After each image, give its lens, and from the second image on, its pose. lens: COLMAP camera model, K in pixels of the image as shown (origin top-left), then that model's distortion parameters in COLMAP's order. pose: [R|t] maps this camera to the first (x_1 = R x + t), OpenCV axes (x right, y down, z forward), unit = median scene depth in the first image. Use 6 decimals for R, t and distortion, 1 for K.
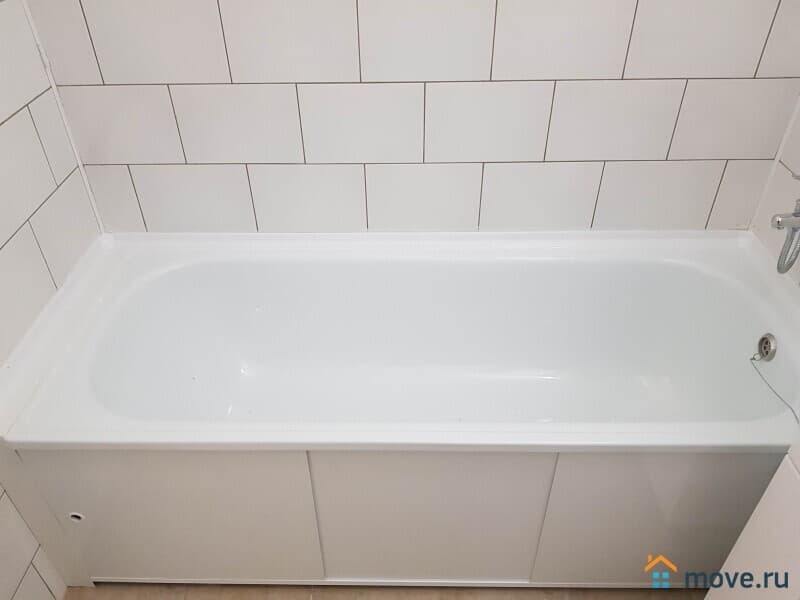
lens RADIAL K [[615.8, 0, 401.9], [0, 615.8, 294.5], [0, 0, 1]] dist [0.079140, -0.131496]
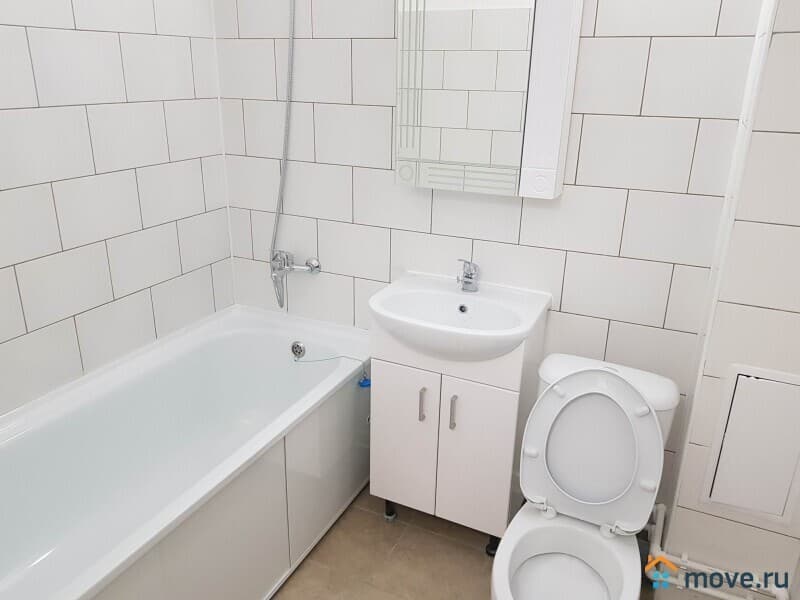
lens RADIAL K [[615.8, 0, 401.9], [0, 615.8, 294.5], [0, 0, 1]] dist [0.079140, -0.131496]
pose [[0.419384, -0.296024, 0.858188, -0.581363], [0.525135, 0.850229, 0.036653, 0.038151], [-0.740506, 0.435293, 0.512025, -0.099983]]
